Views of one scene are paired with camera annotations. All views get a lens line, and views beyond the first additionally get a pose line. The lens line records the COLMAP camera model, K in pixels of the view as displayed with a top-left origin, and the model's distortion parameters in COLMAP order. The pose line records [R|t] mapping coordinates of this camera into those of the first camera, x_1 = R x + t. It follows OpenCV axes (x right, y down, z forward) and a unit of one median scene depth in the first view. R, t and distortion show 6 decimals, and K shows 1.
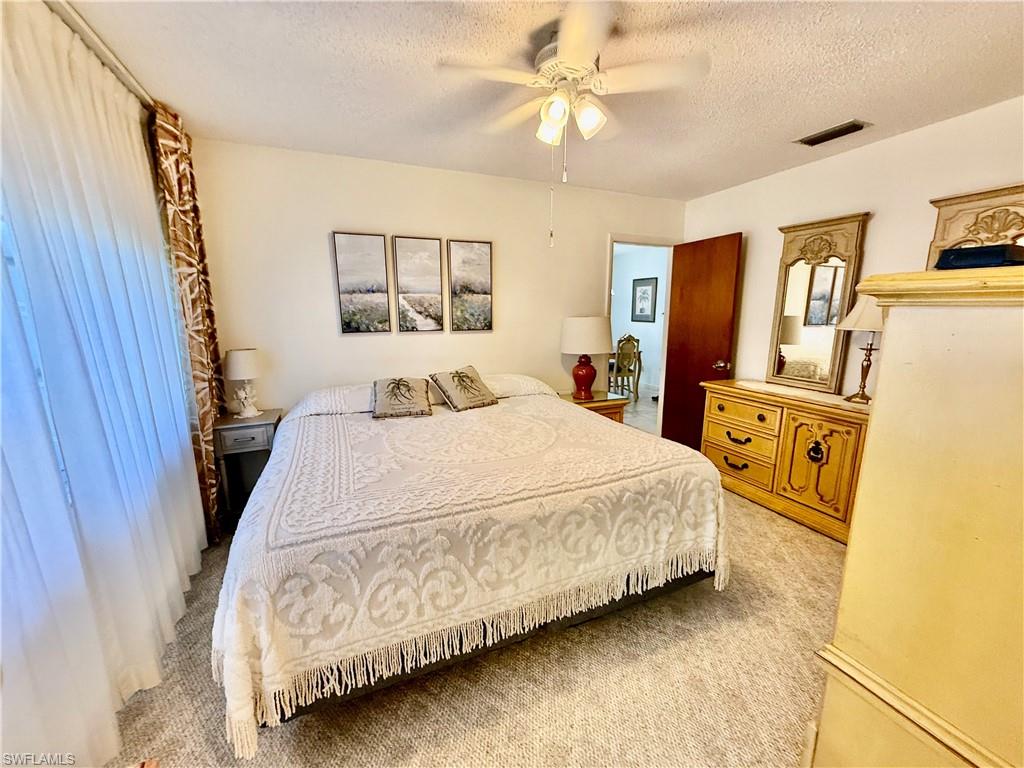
lens RADIAL K [[408.7, 0, 509.6], [0, 408.7, 383.2], [0, 0, 1]] dist [-0.000989, -0.000101]
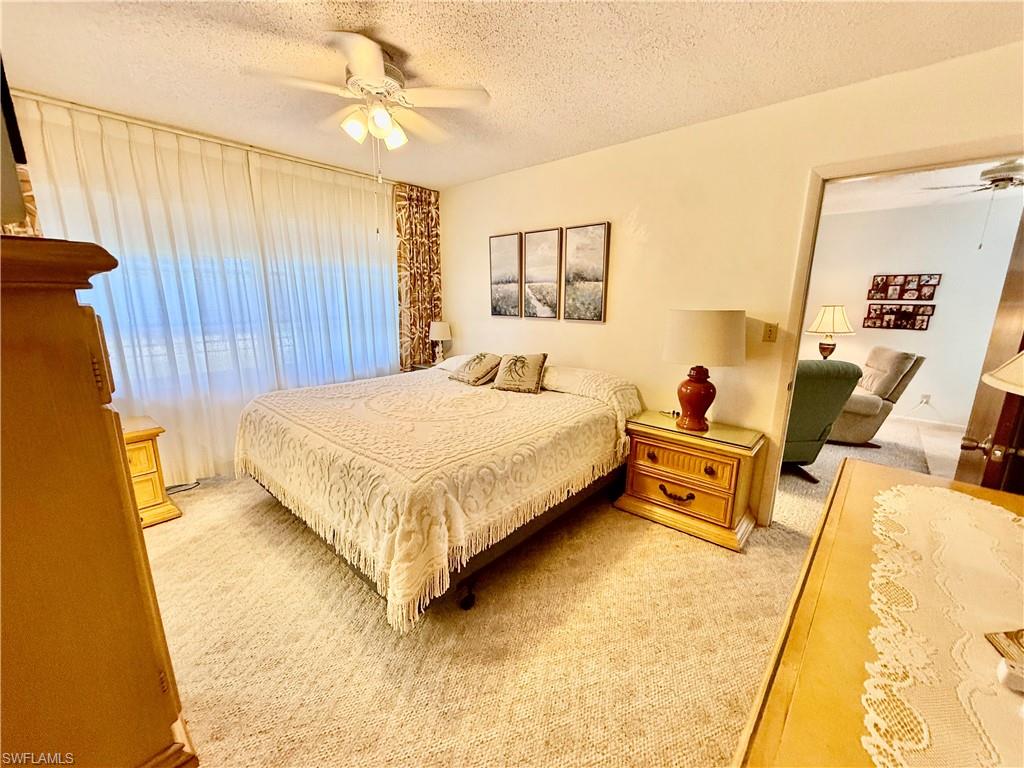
lens RADIAL K [[408.7, 0, 509.6], [0, 408.7, 383.2], [0, 0, 1]] dist [-0.000989, -0.000101]
pose [[0.417682, 0.193542, -0.887741, 0.753749], [-0.172872, 0.976130, 0.131477, -0.086668], [0.891996, 0.098550, 0.441170, 0.471410]]
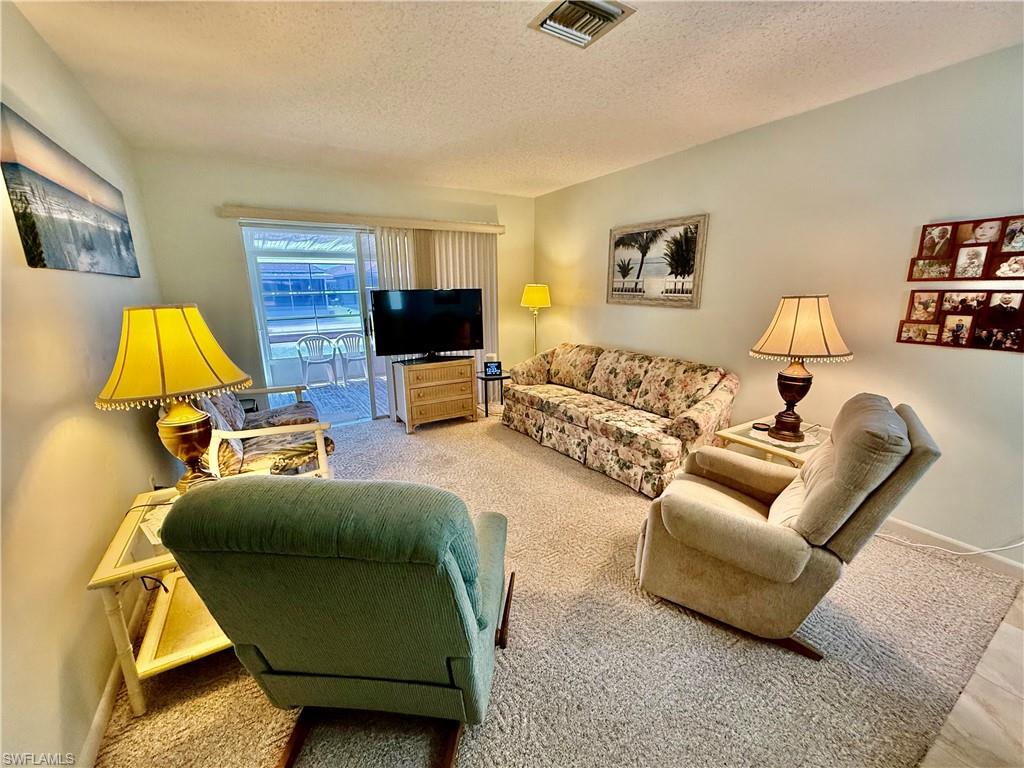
lens RADIAL K [[408.7, 0, 509.6], [0, 408.7, 383.2], [0, 0, 1]] dist [-0.000989, -0.000101]
pose [[0.139490, 0.229170, -0.963340, 0.504479], [-0.167223, 0.964330, 0.205192, -0.284284], [0.976002, 0.132470, 0.172837, 1.555724]]
